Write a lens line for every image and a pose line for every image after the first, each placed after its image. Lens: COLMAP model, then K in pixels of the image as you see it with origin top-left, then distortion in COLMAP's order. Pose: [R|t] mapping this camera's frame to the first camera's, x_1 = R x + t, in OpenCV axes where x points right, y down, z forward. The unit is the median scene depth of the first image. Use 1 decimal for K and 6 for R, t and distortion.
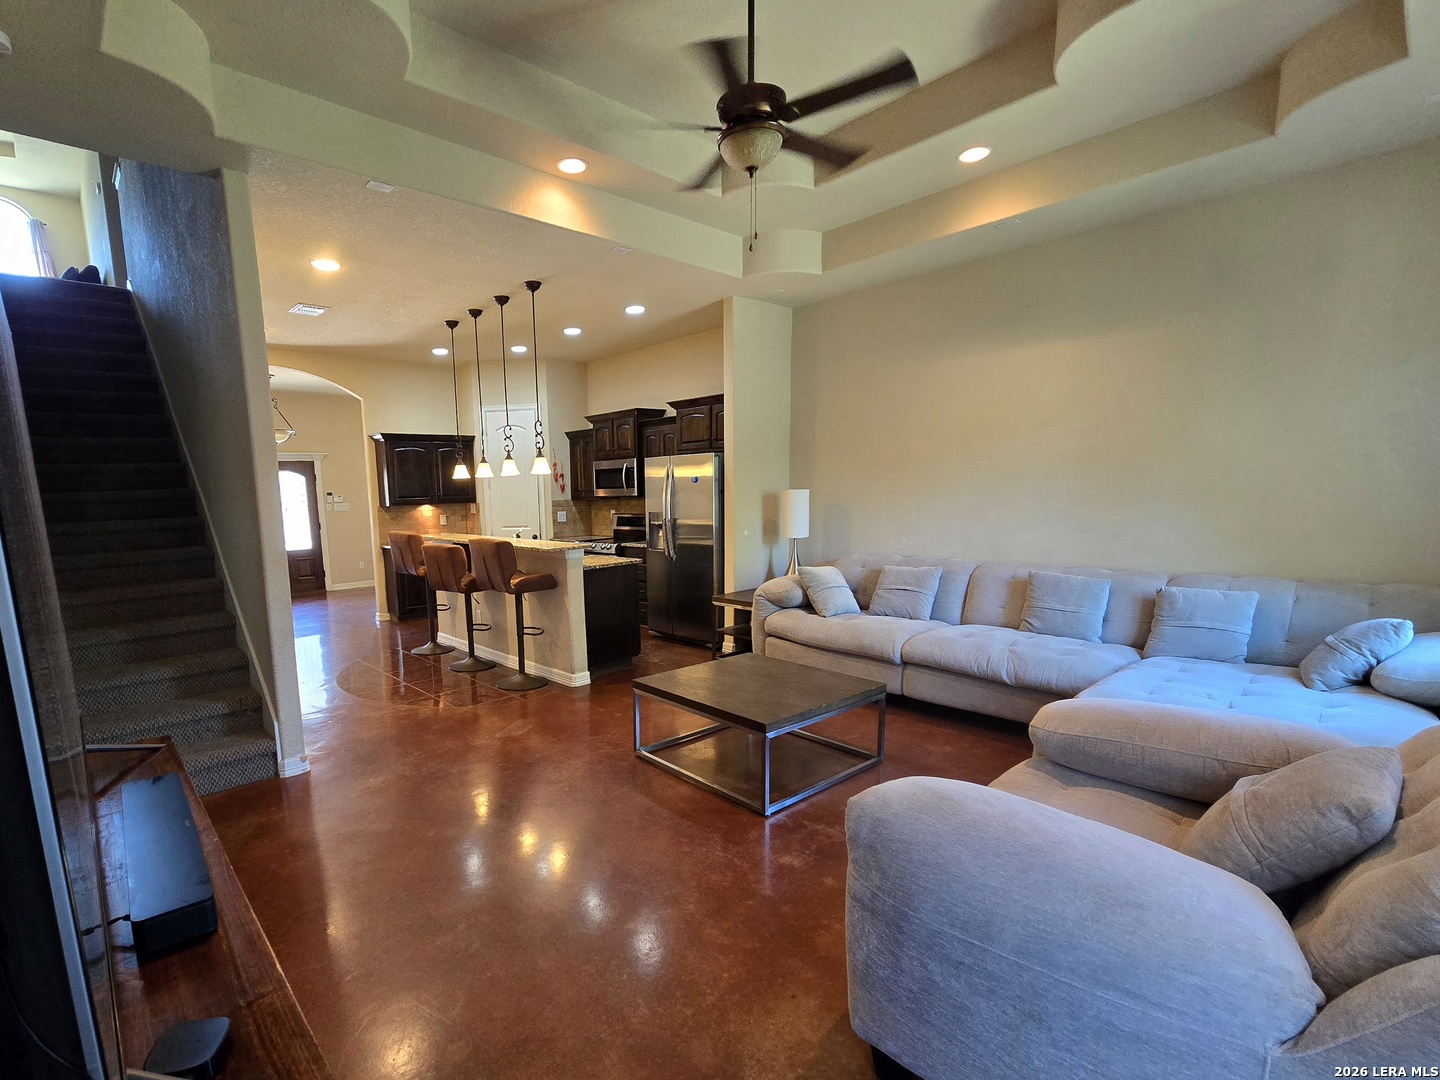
lens RADIAL K [[680.8, 0, 607.6], [0, 680.8, 589.1], [0, 0, 1]] dist [0.001583, 0.000006]
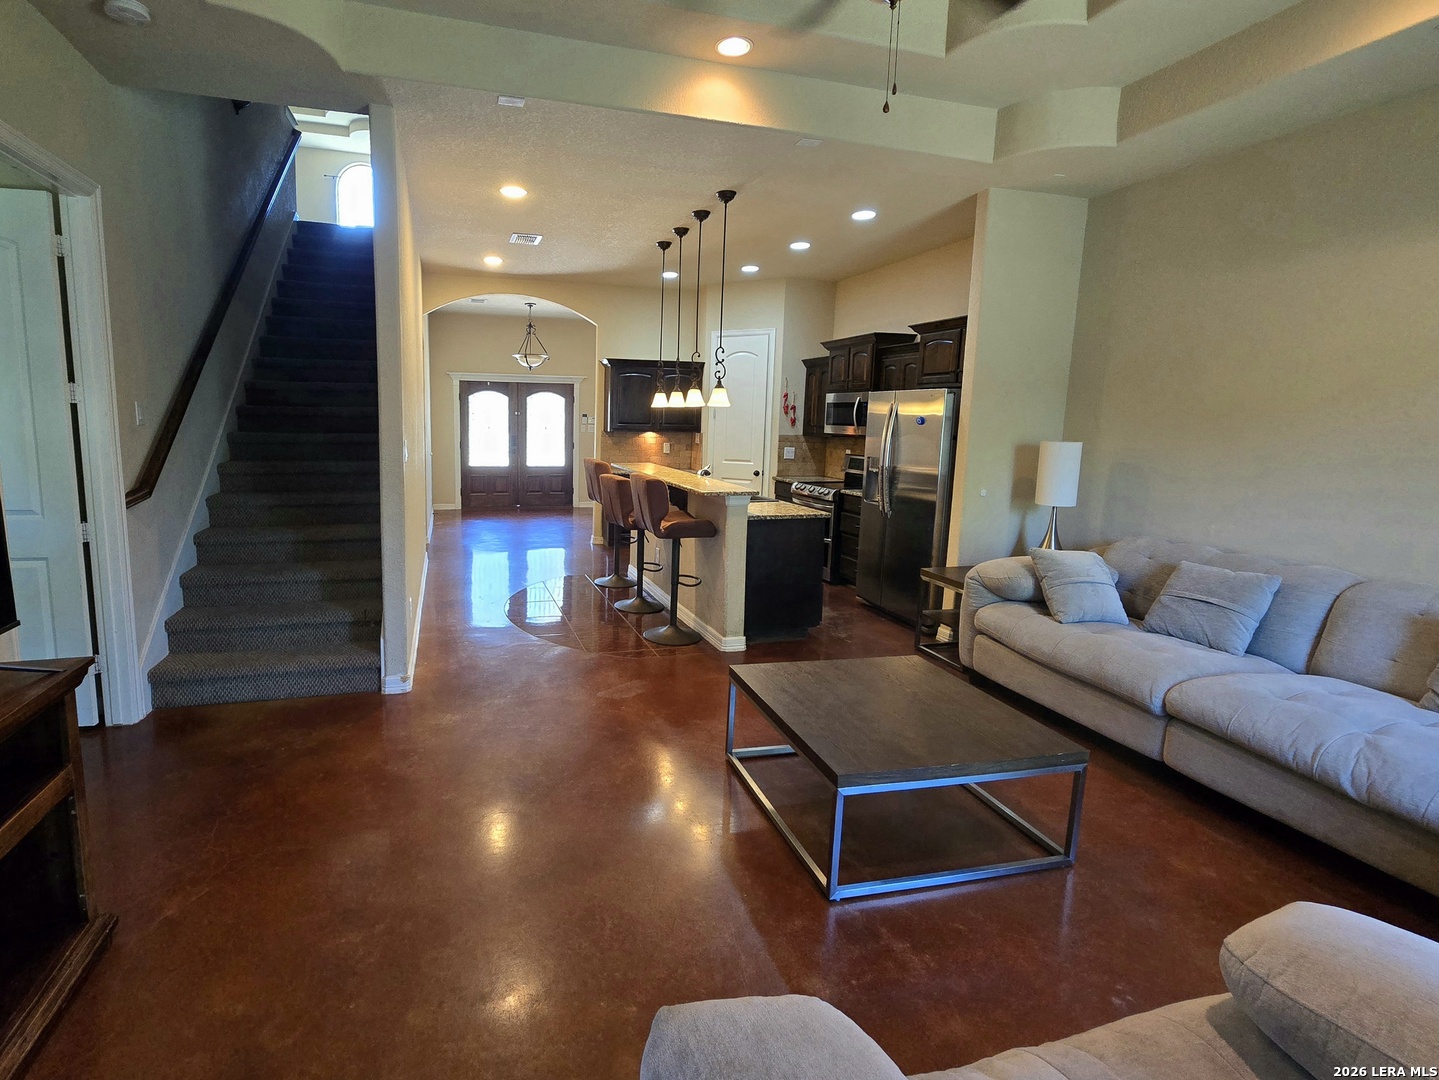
lens RADIAL K [[679.6, 0, 619.8], [0, 679.6, 504.7], [0, 0, 1]] dist [-0.001756, 0.000661]
pose [[0.907360, 0.099976, -0.408293, 0.143687], [-0.105480, 0.994380, 0.009076, -0.032016], [0.406906, 0.034831, 0.912806, 0.125514]]
